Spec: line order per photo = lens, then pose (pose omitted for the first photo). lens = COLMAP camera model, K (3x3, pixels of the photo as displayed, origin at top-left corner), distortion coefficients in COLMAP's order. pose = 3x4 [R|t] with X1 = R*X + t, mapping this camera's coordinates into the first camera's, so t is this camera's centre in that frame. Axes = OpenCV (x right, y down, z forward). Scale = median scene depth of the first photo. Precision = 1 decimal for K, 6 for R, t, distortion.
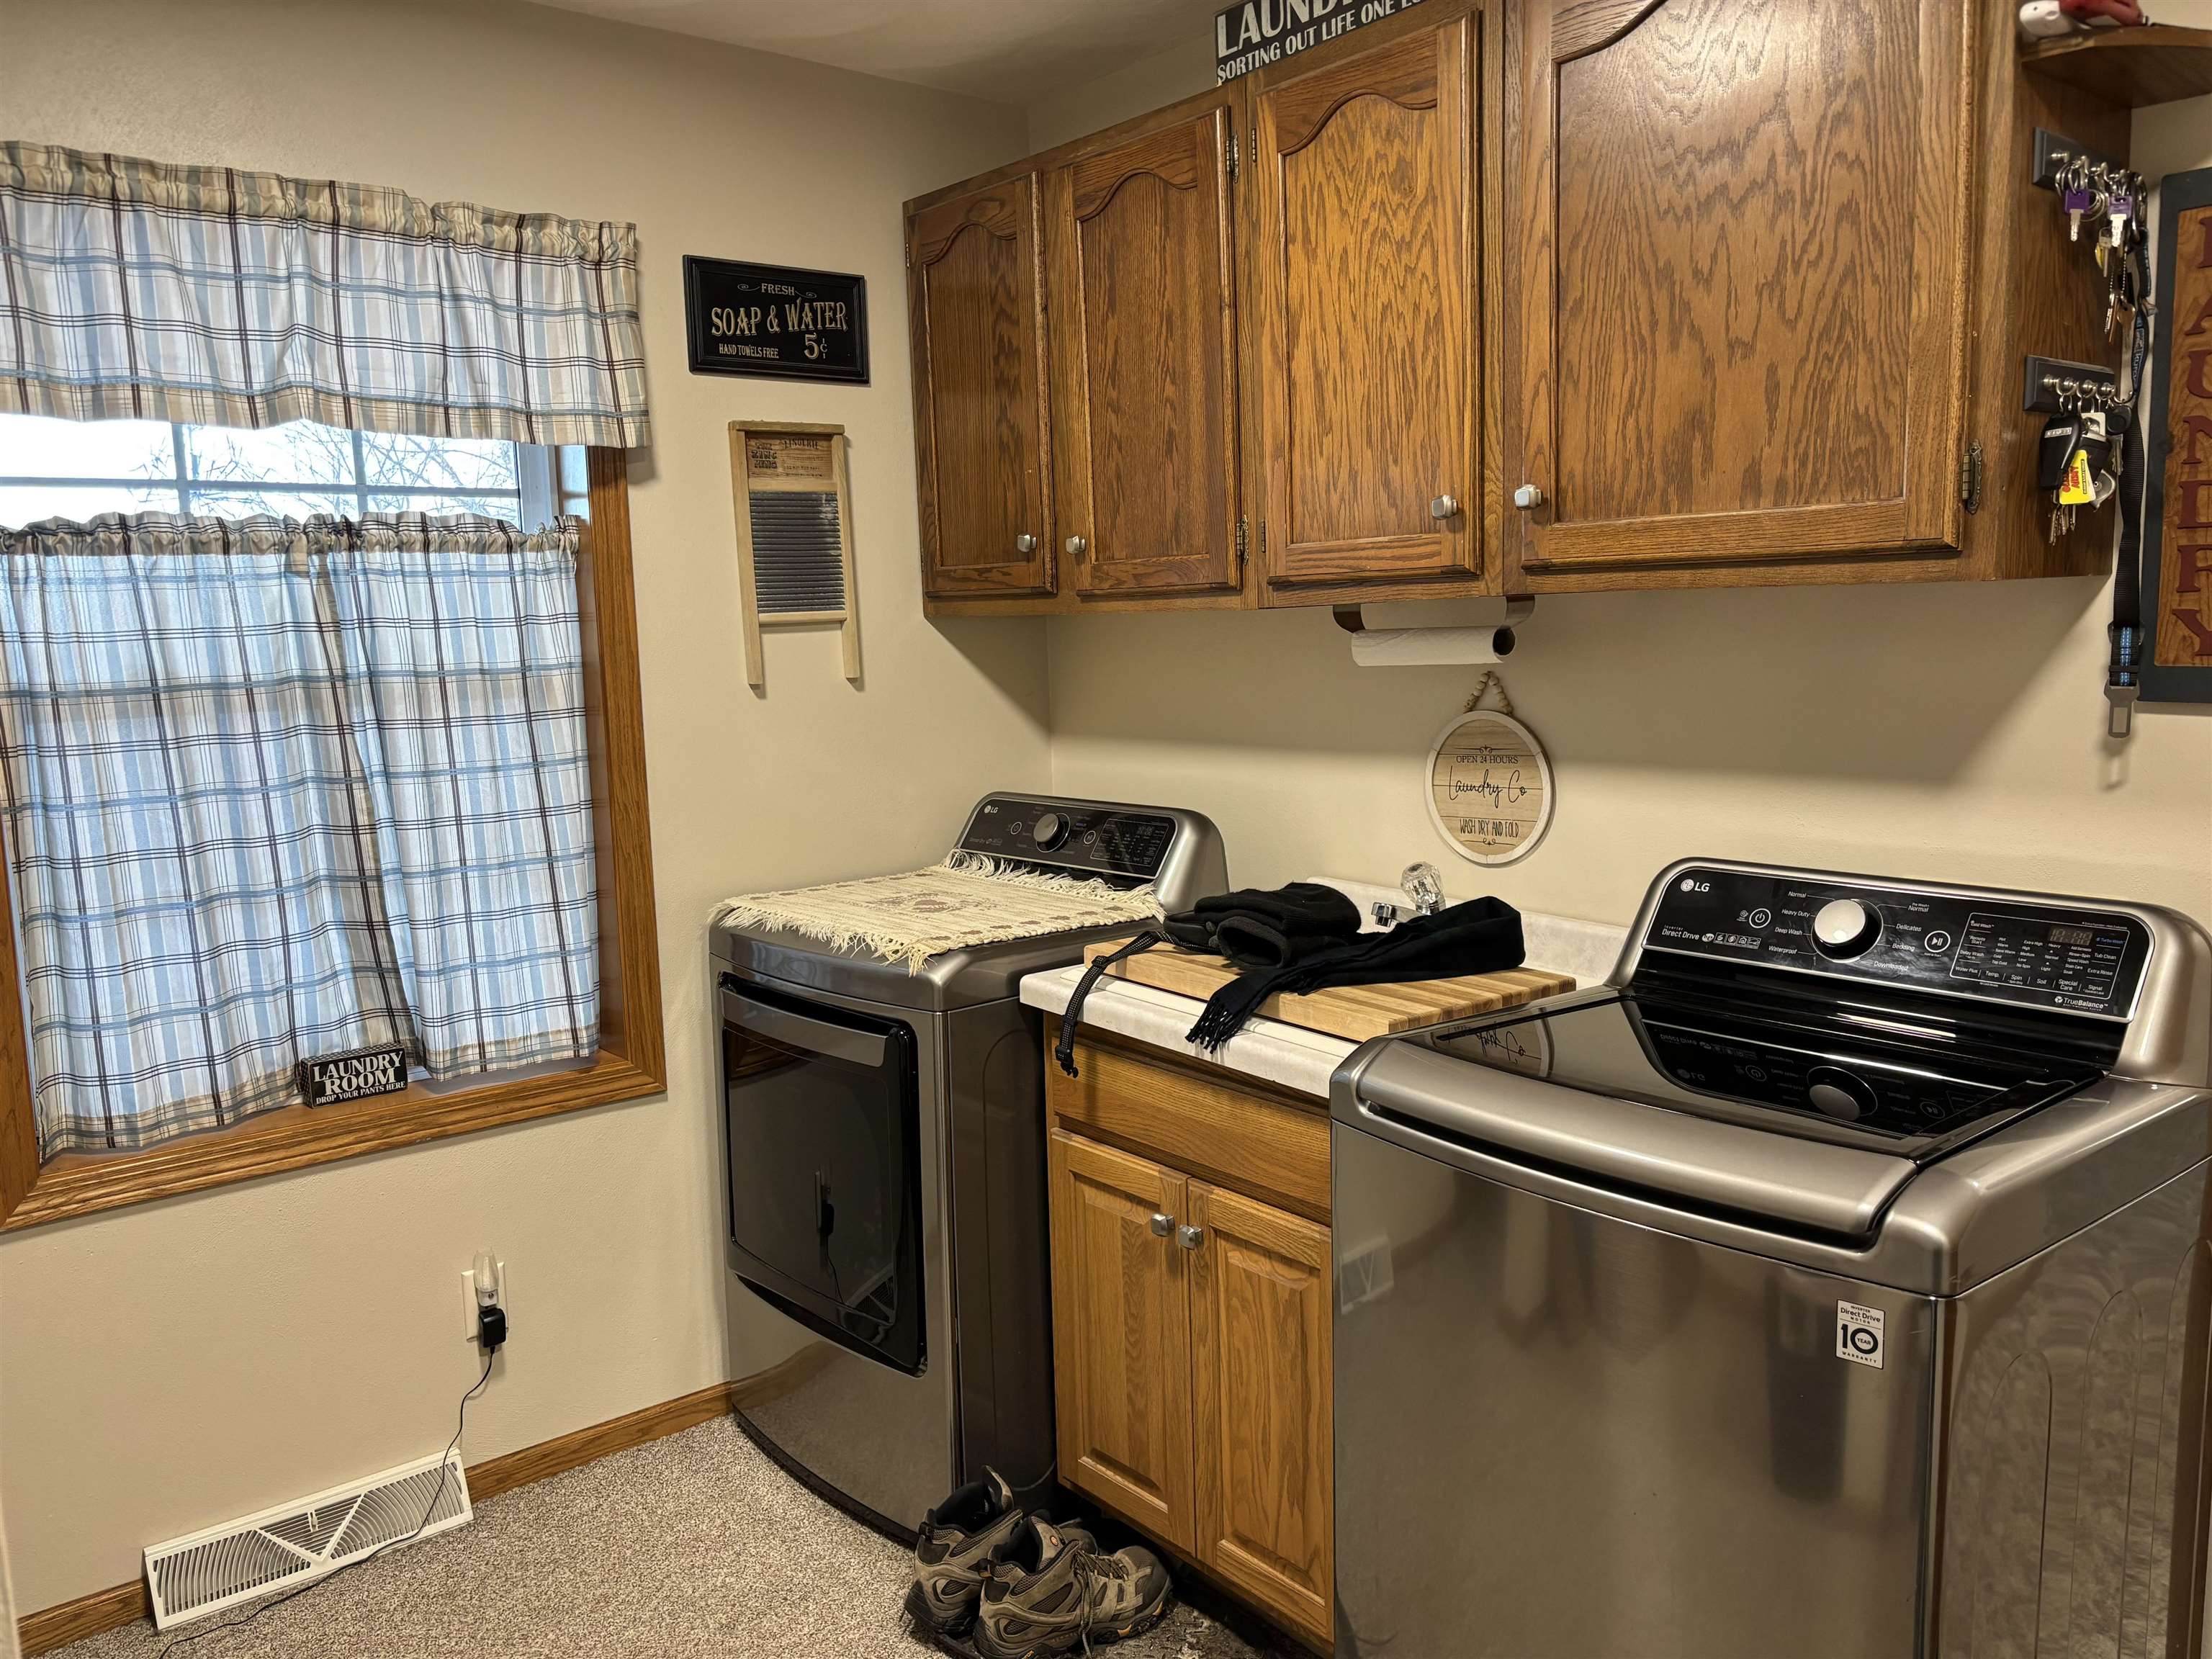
lens RADIAL K [[1670.8, 0, 1104.5], [0, 1670.8, 838.8], [0, 0, 1]] dist [0.042205, -0.036843]
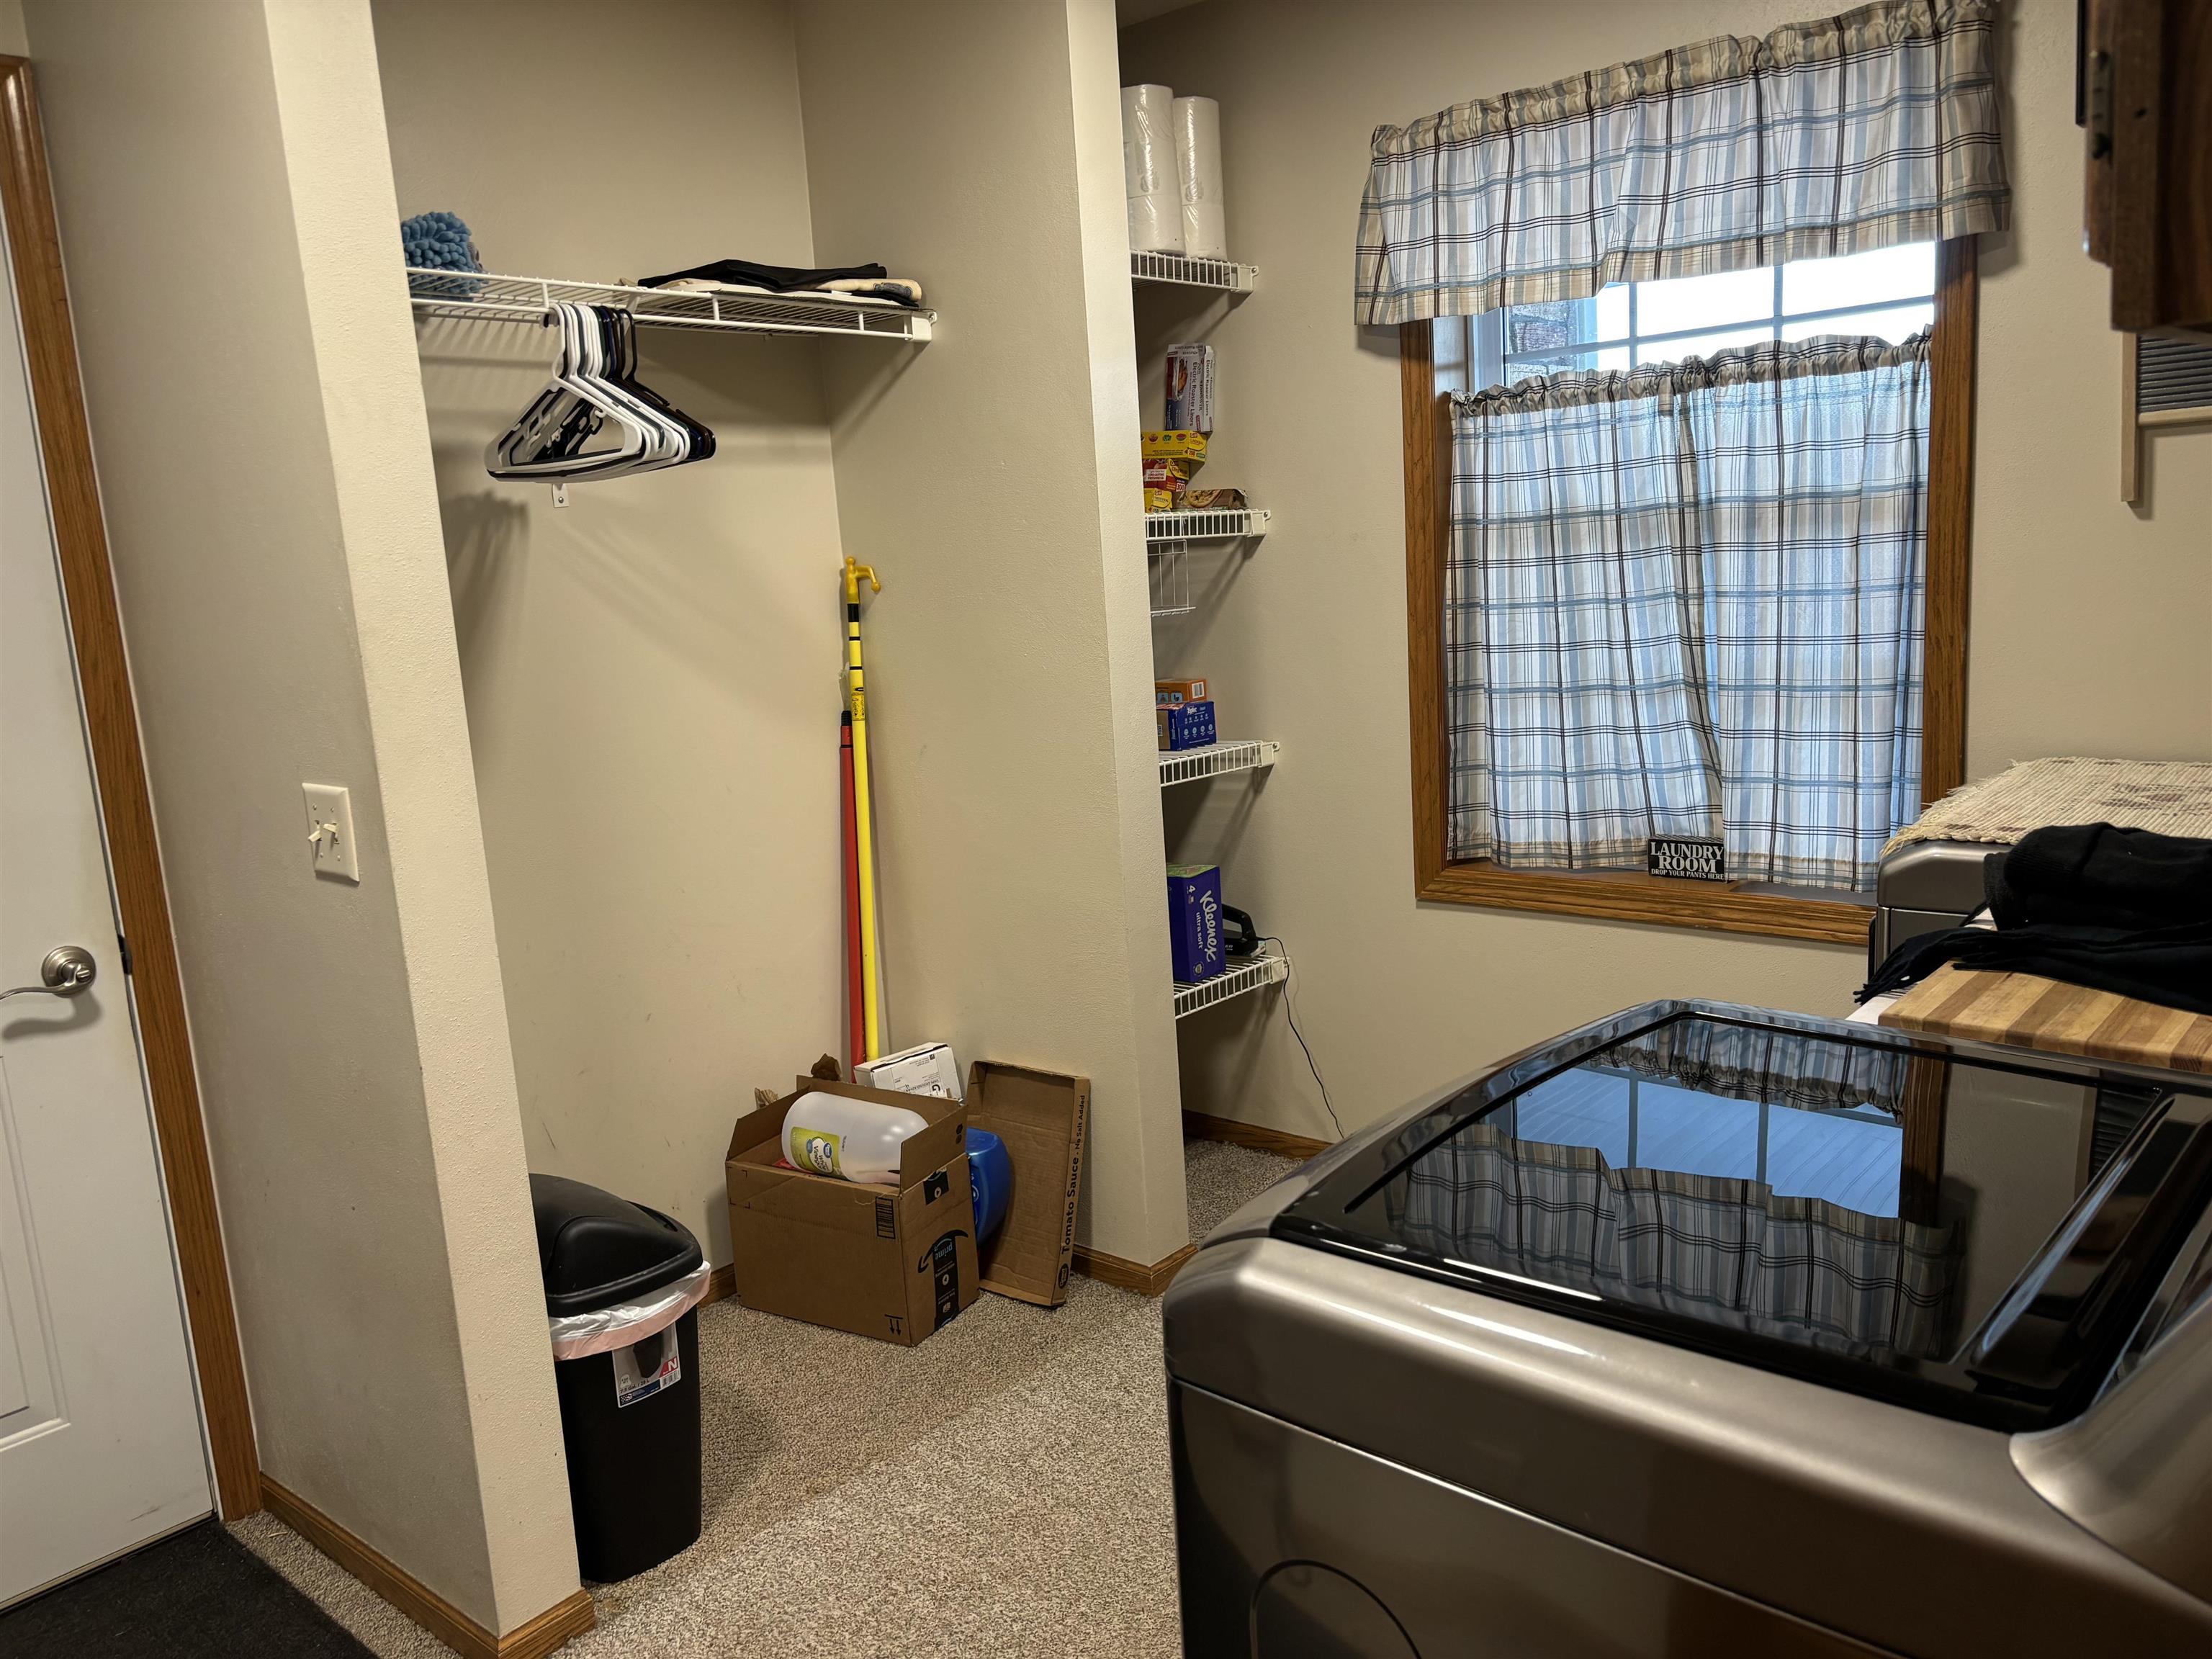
lens RADIAL K [[1670.8, 0, 1103.5], [0, 1670.8, 827.8], [0, 0, 1]] dist [0.042205, -0.036843]
pose [[0.178105, 0.190308, -0.965433, 0.601677], [-0.062252, 0.981334, 0.181958, -0.064138], [0.982040, 0.027693, 0.186628, 0.418485]]
